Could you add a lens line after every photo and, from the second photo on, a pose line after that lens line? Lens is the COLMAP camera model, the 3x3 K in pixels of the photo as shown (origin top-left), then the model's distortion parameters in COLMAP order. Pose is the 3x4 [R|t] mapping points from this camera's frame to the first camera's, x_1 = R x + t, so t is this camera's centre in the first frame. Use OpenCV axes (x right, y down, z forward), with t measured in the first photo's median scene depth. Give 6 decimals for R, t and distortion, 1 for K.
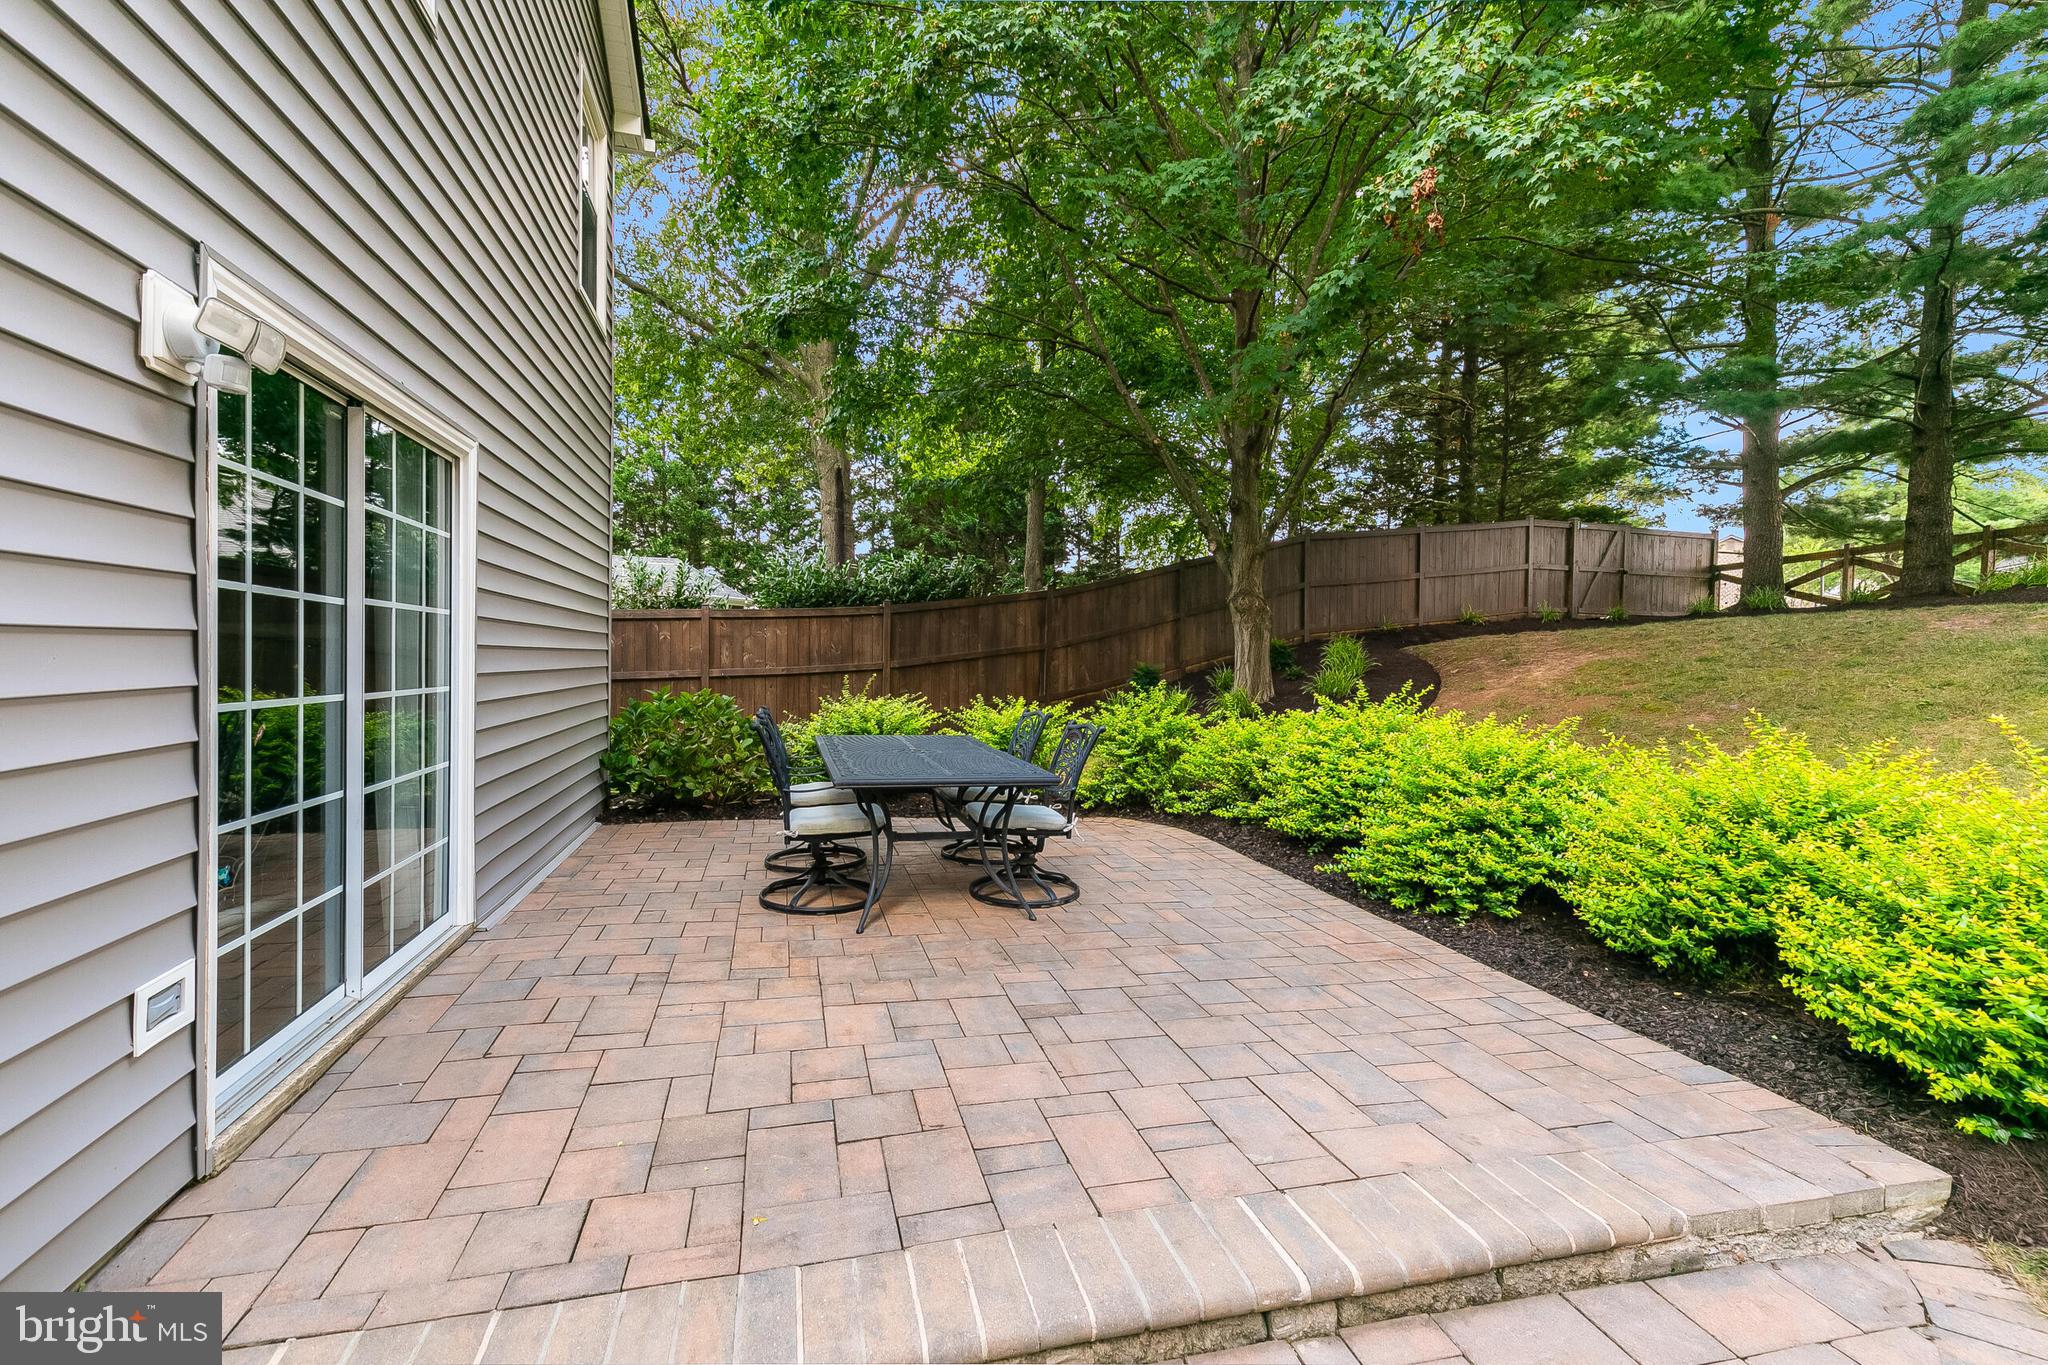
lens RADIAL K [[922.2, 0, 1015.0], [0, 922.2, 685.9], [0, 0, 1]] dist [0.002586, 0.000300]
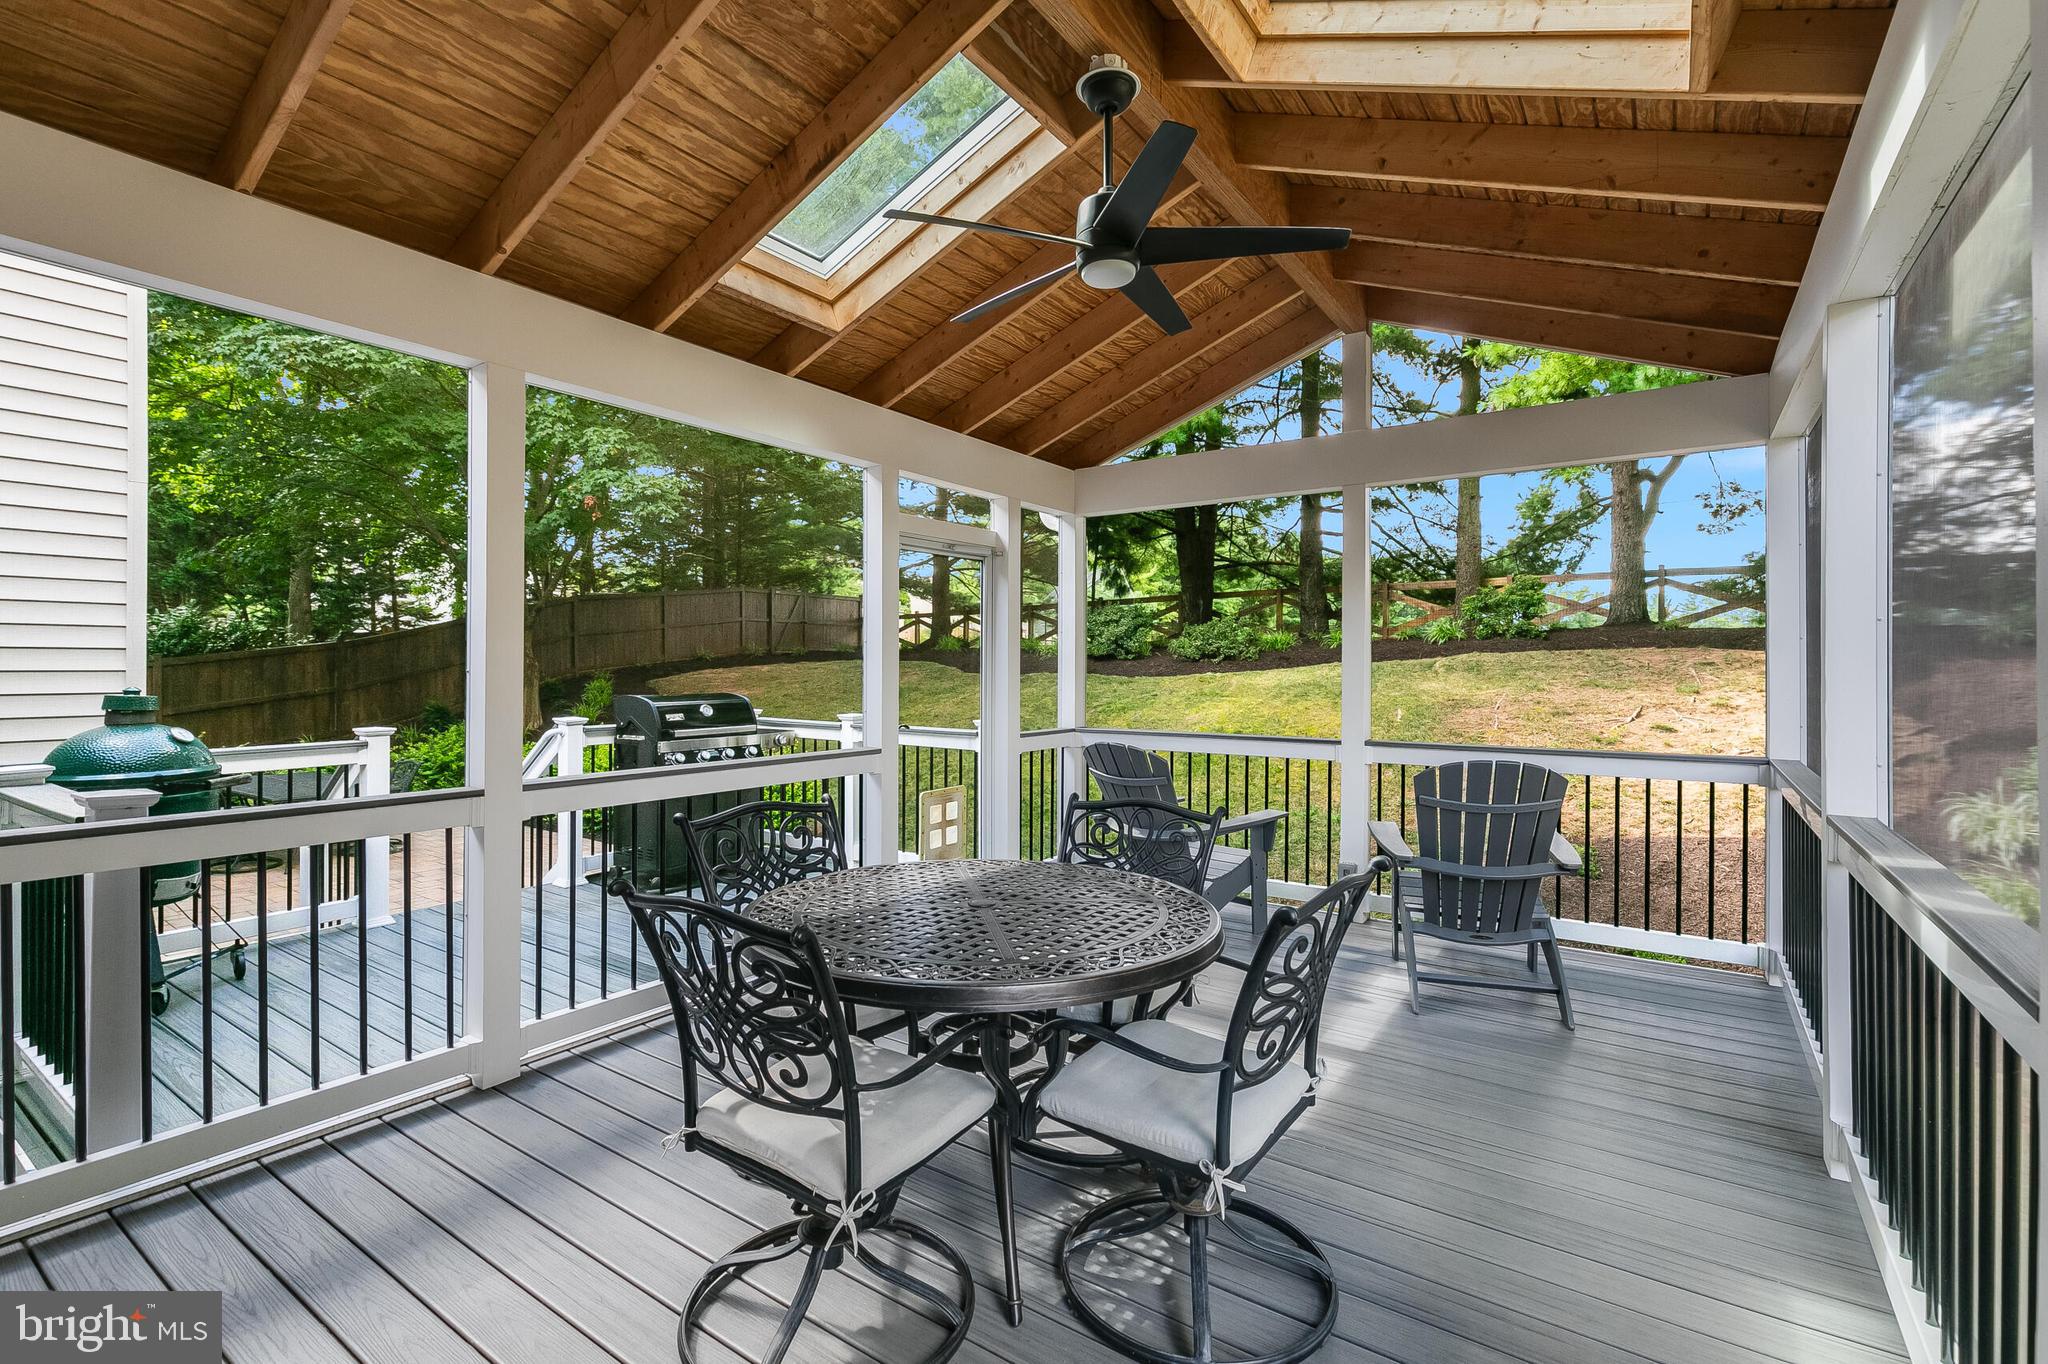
lens RADIAL K [[922.2, 0, 1015.0], [0, 922.2, 685.4], [0, 0, 1]] dist [0.002586, 0.000300]
pose [[0.759030, -0.032194, 0.650260, -0.064116], [0.033040, 0.999394, 0.010914, -0.027998], [-0.650217, 0.013200, 0.759634, -0.388885]]
